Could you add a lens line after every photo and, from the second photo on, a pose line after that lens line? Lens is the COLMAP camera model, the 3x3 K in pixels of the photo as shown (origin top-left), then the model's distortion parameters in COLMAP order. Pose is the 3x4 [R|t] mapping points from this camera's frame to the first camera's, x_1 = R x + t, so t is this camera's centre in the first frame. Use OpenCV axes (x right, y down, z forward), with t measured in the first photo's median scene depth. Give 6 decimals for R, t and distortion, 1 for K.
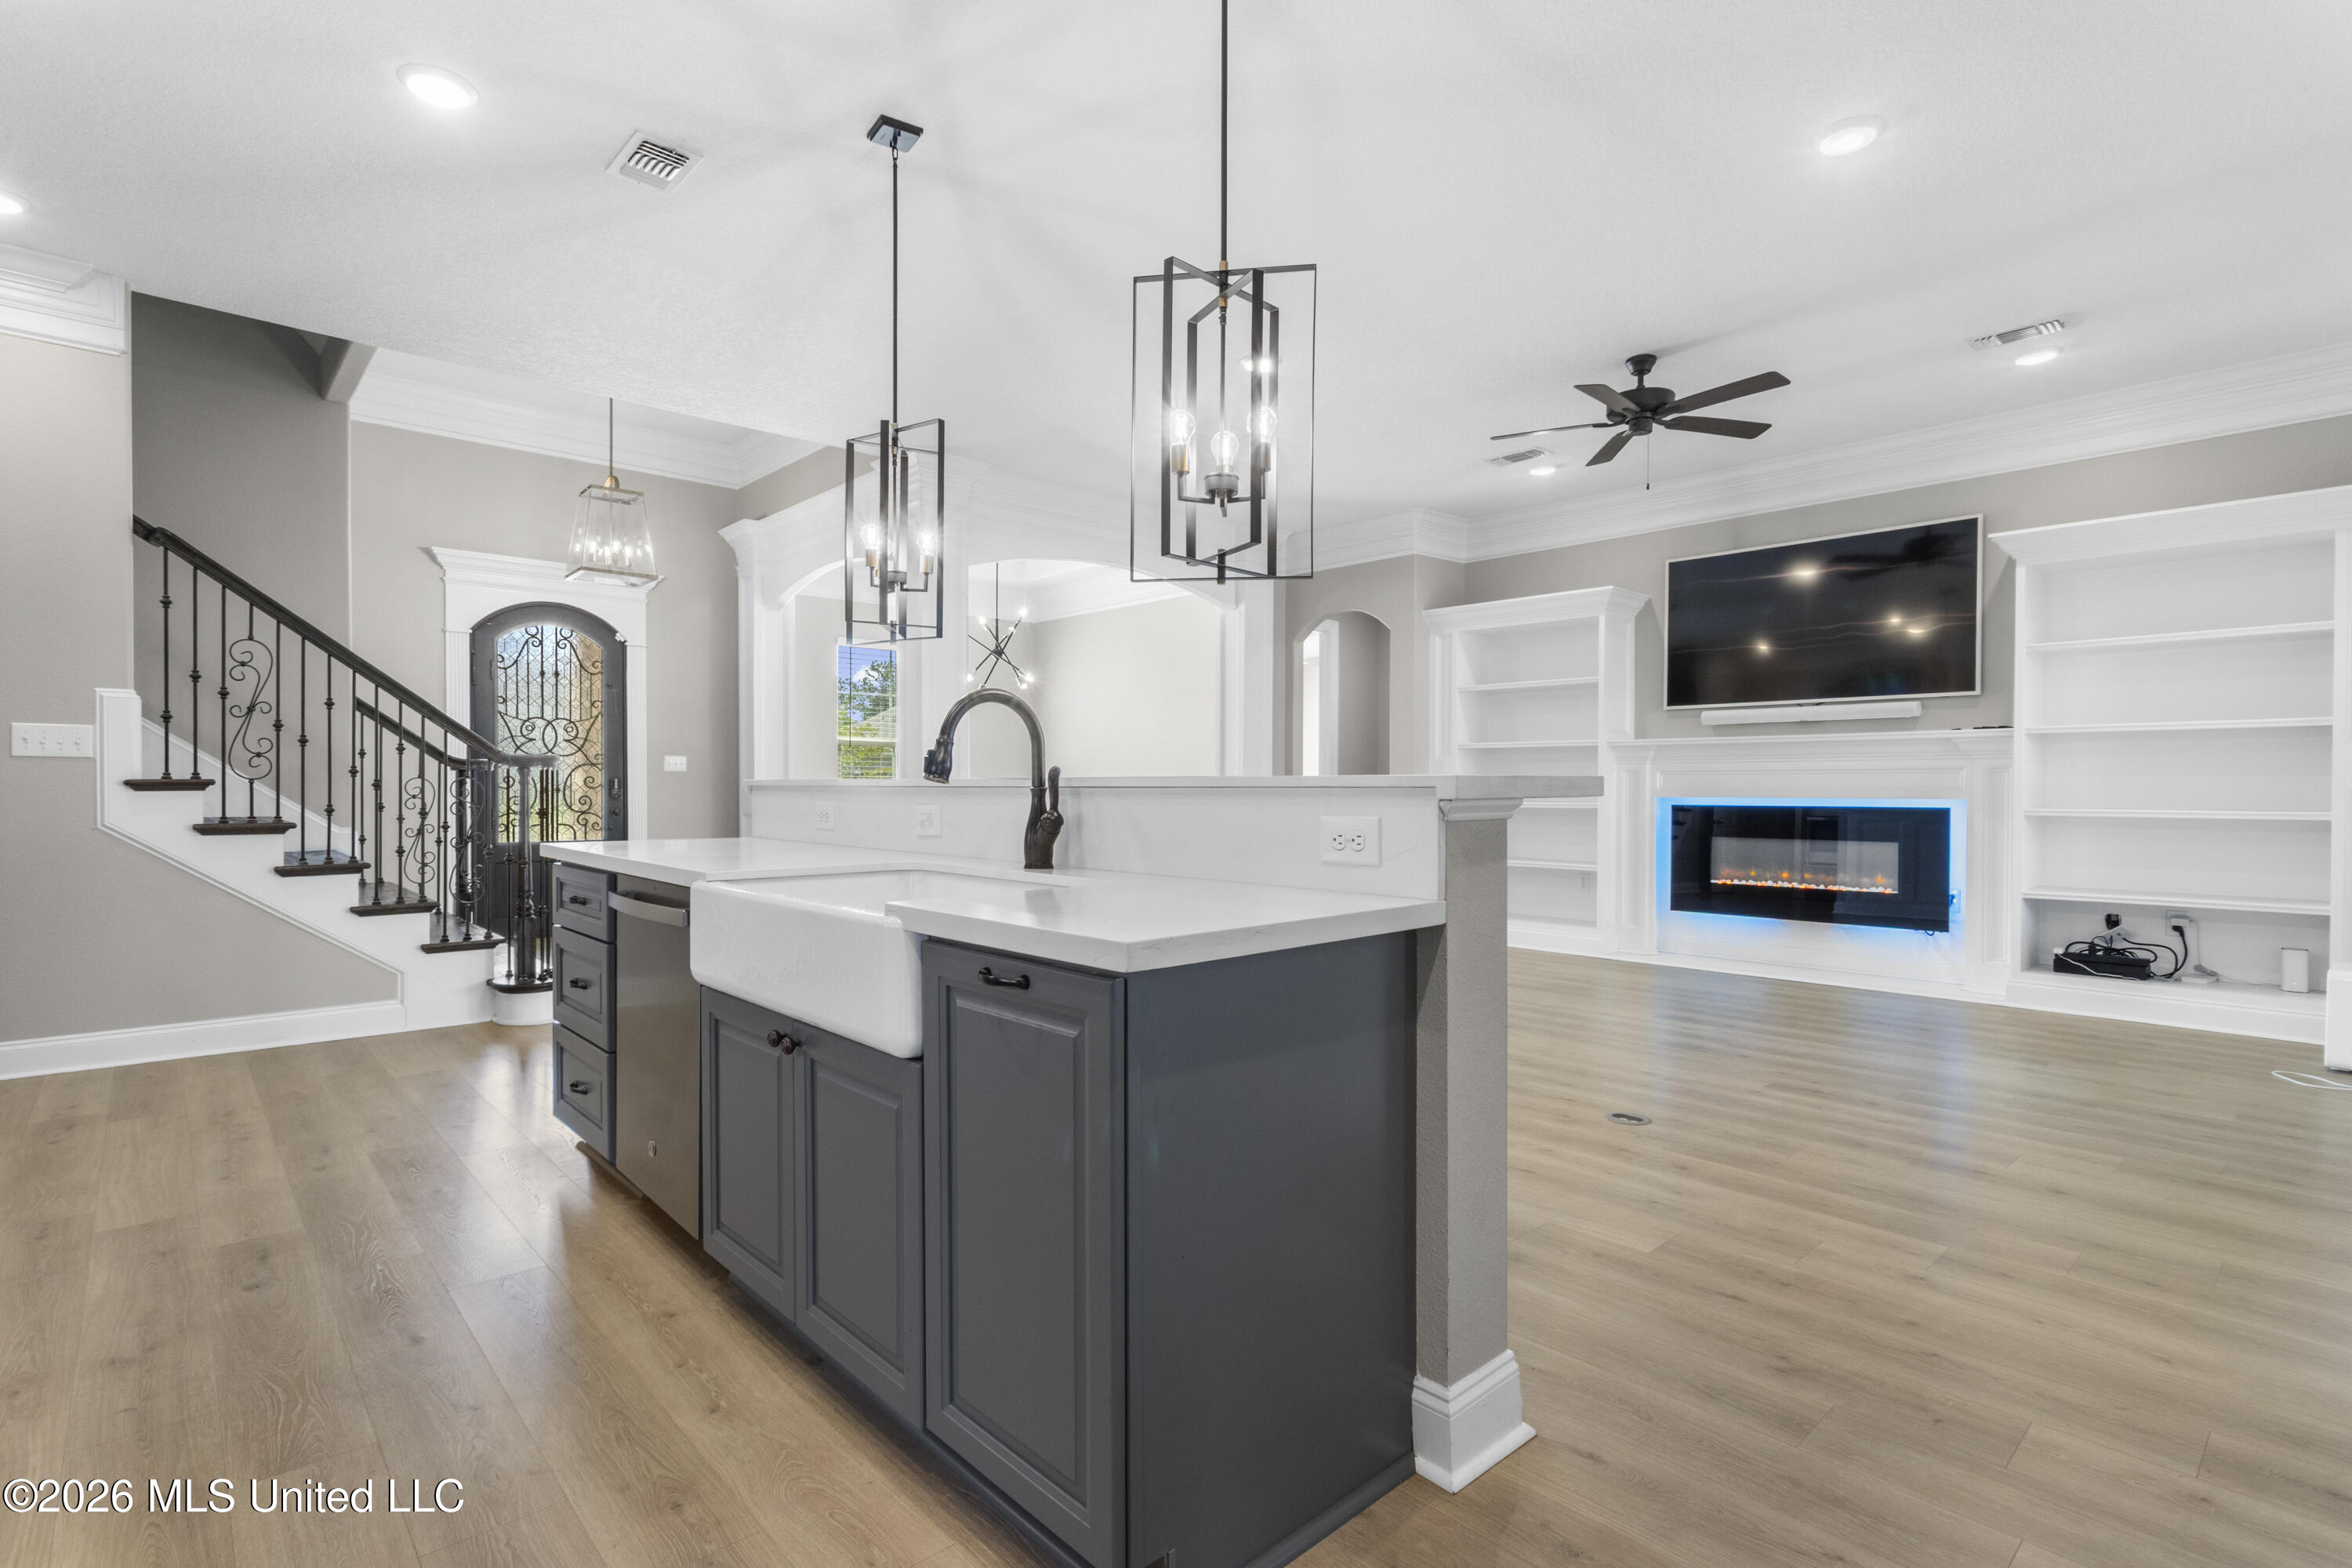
lens RADIAL K [[1113.2, 0, 1186.2], [0, 1113.2, 795.5], [0, 0, 1]] dist [0.001447, 0.001577]
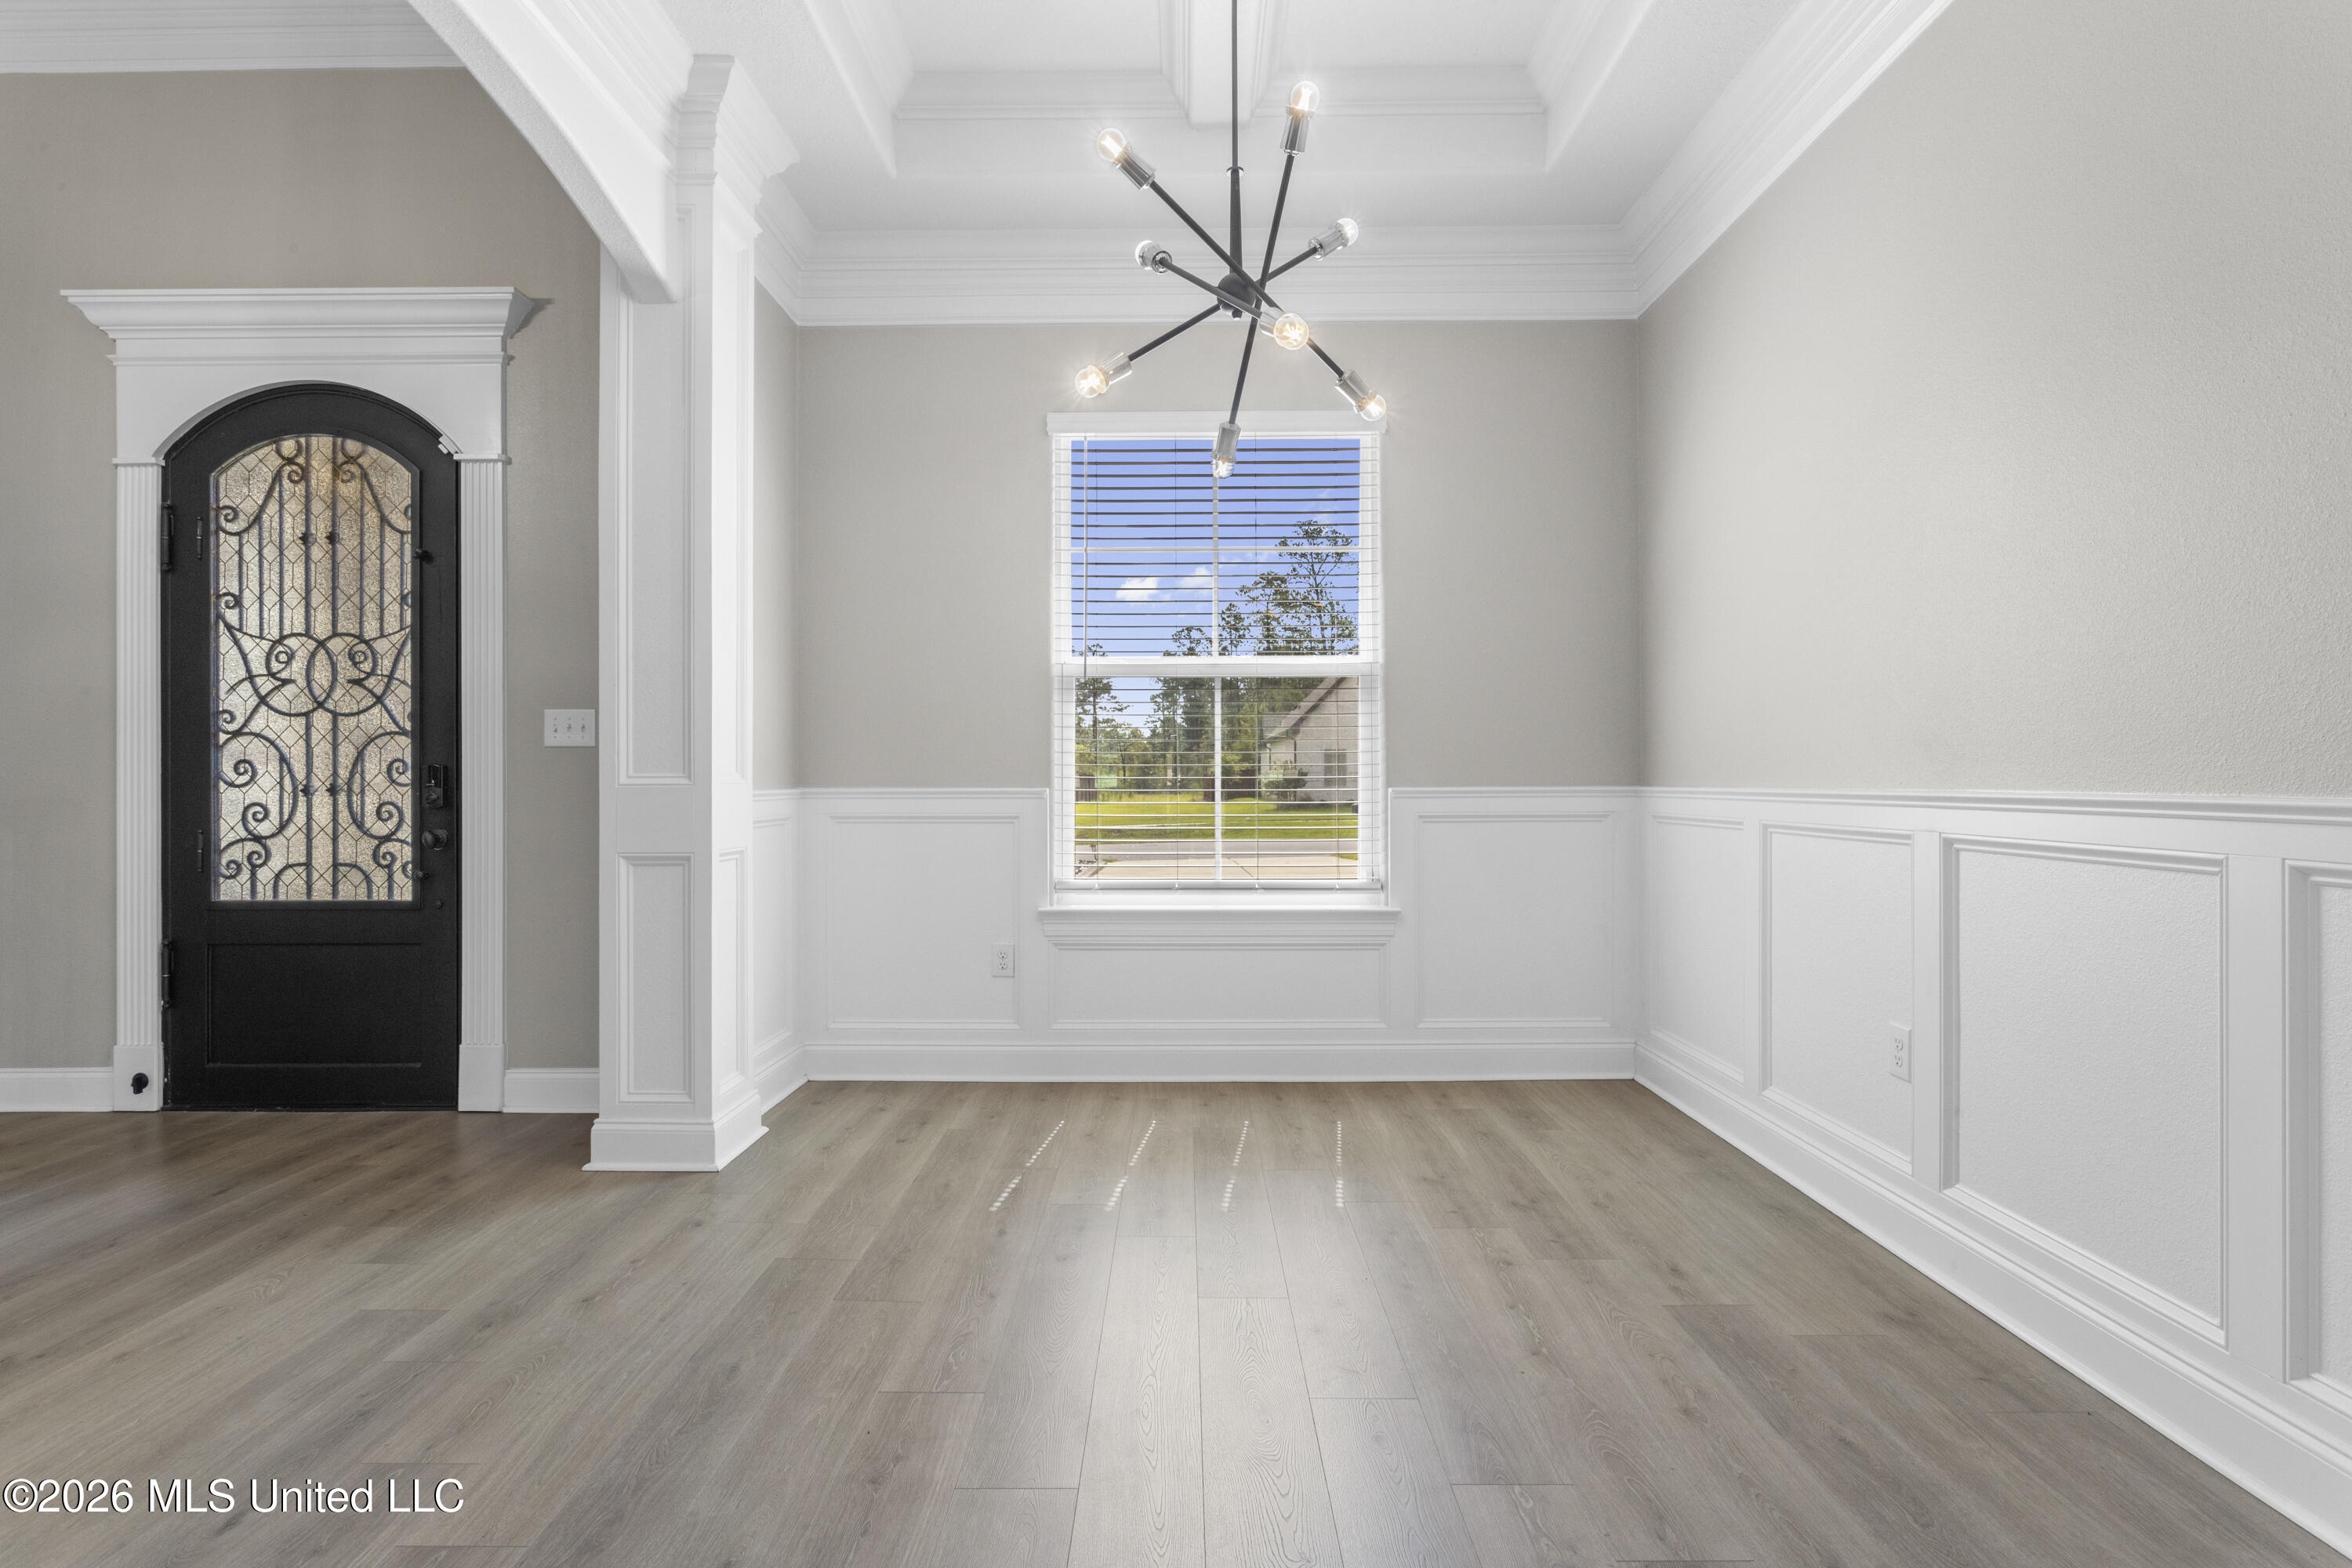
lens RADIAL K [[1168.4, 0, 1163.2], [0, 1168.4, 761.7], [0, 0, 1]] dist [-0.016399, 0.007427]
pose [[0.719356, -0.012215, -0.694534, 0.032681], [-0.000451, 0.999837, -0.018052, -0.010771], [0.694641, 0.013299, 0.719233, 1.259598]]
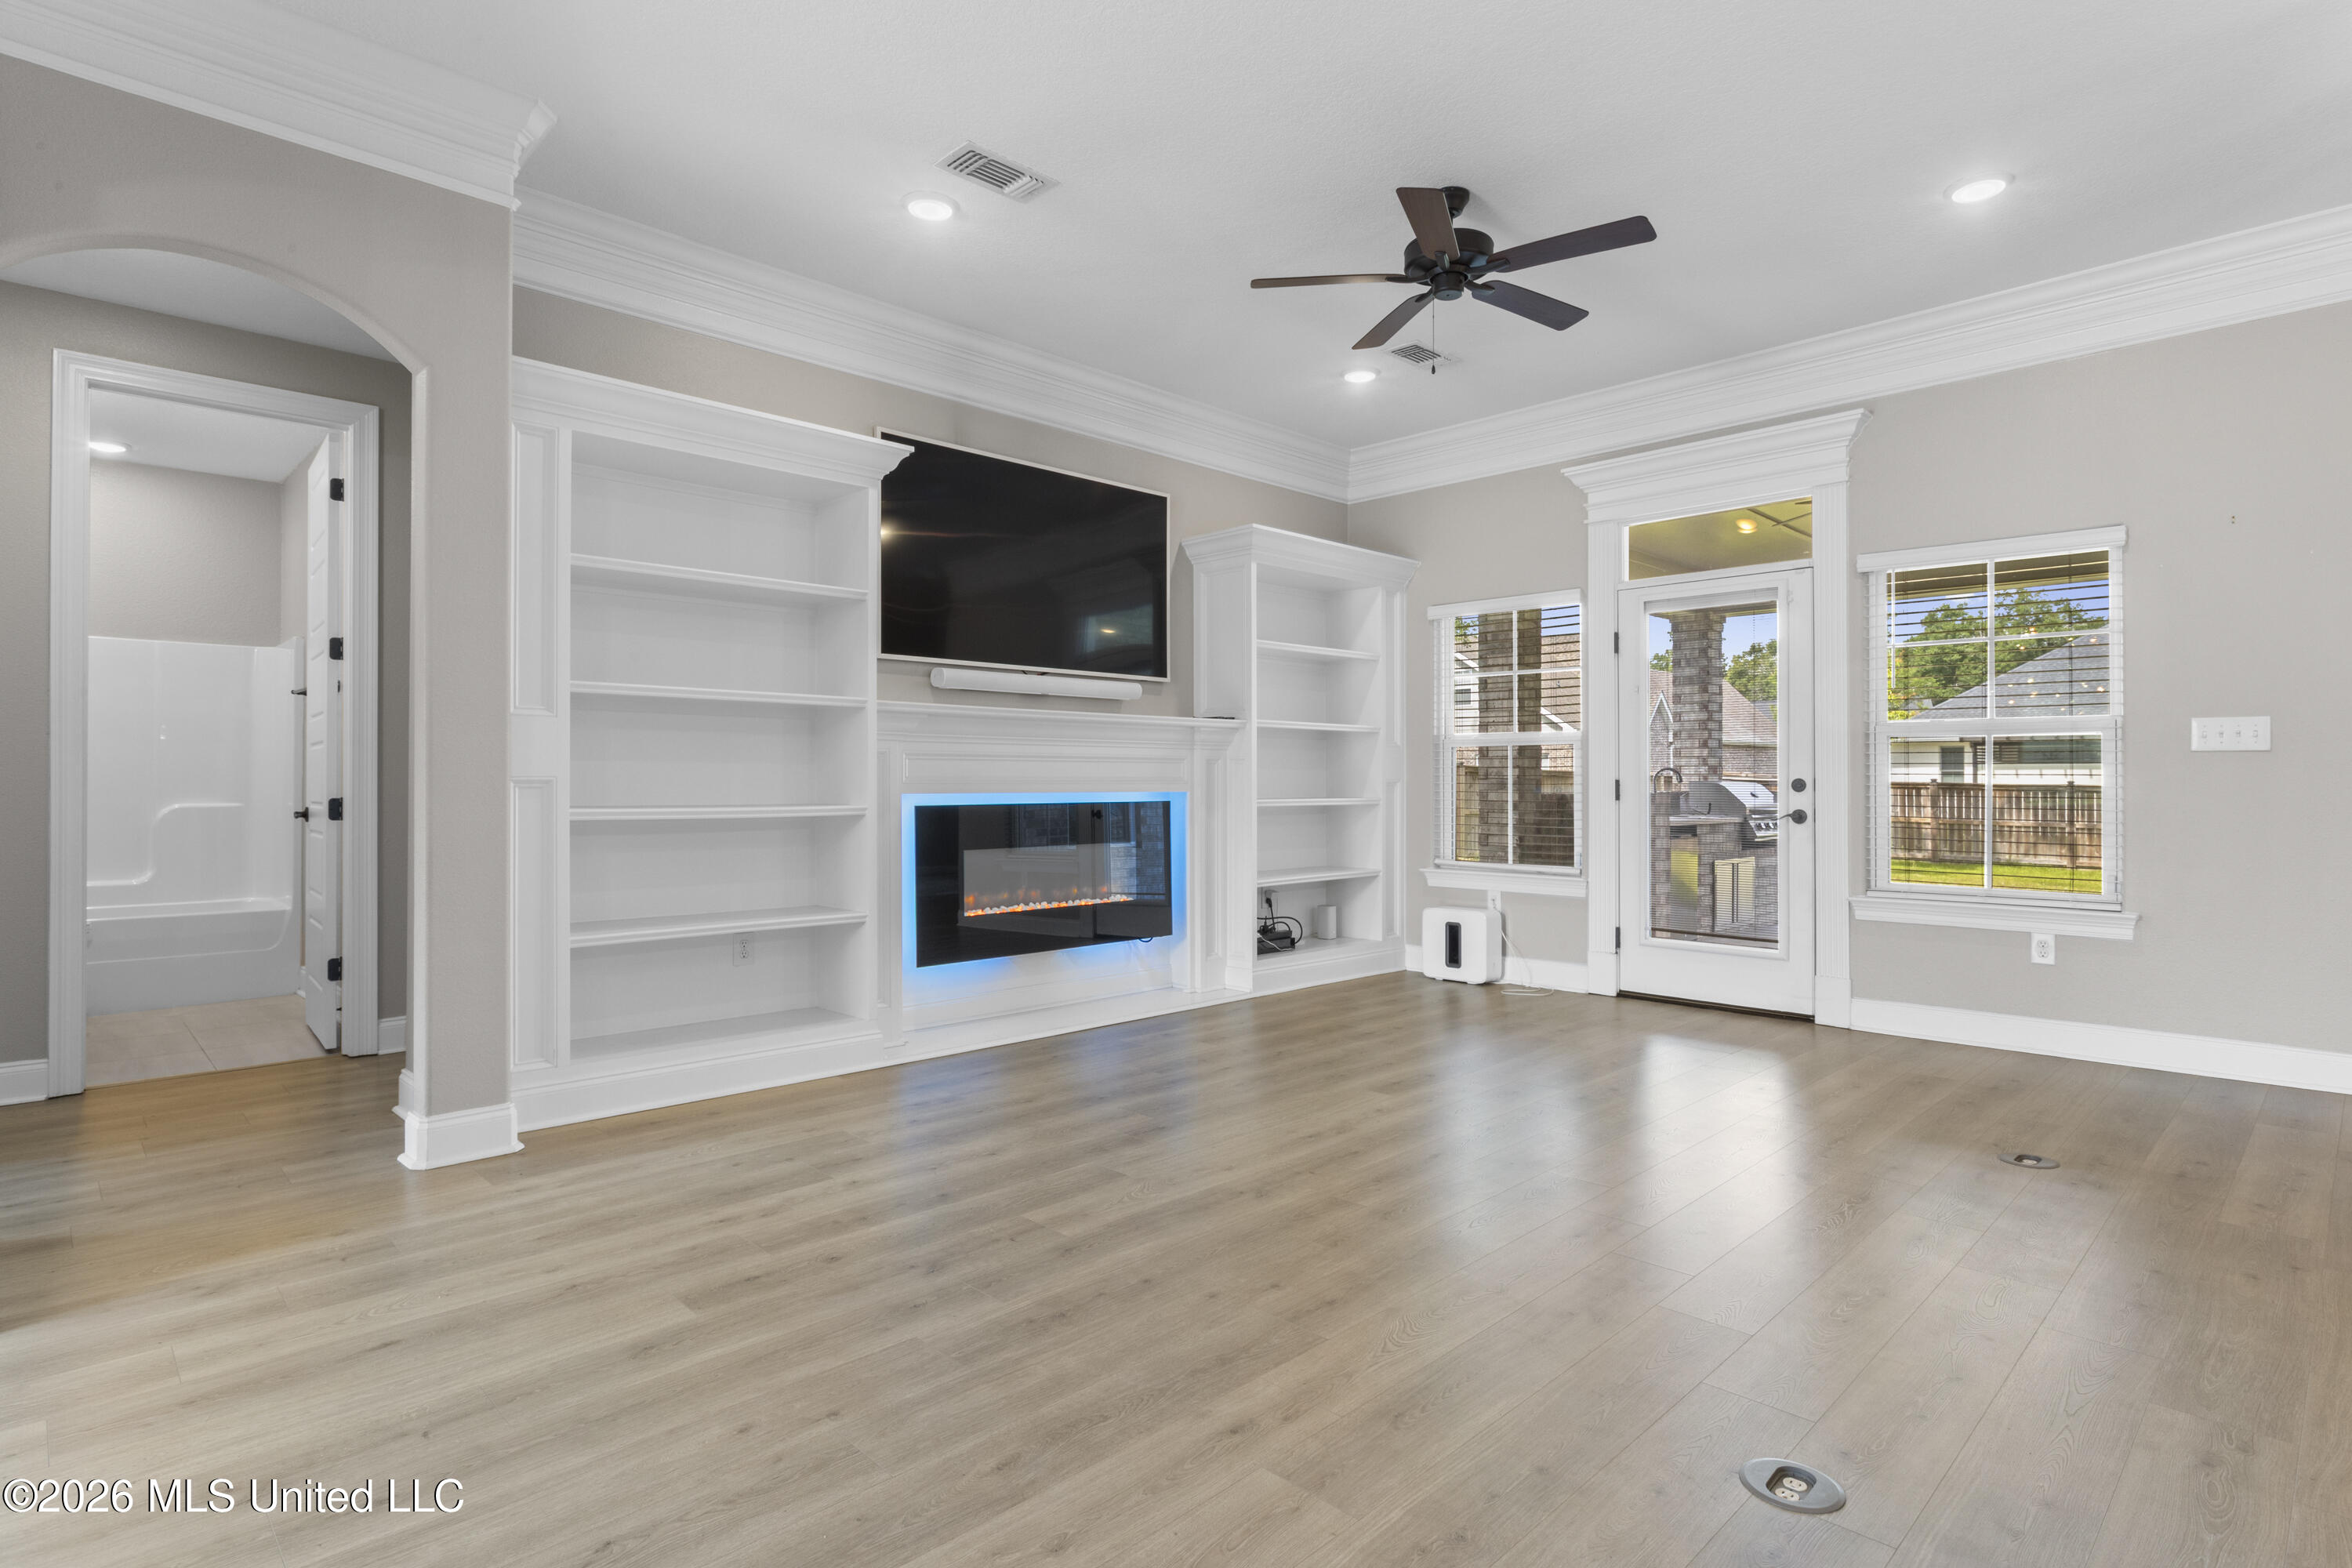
lens RADIAL K [[1168.4, 0, 1180.5], [0, 1168.4, 772.7], [0, 0, 1]] dist [-0.016399, 0.007427]
pose [[-0.021014, 0.007675, 0.999750, -0.318420], [0.006781, 0.999949, -0.007534, -0.005851], [-0.999756, 0.006621, -0.021064, 1.082545]]
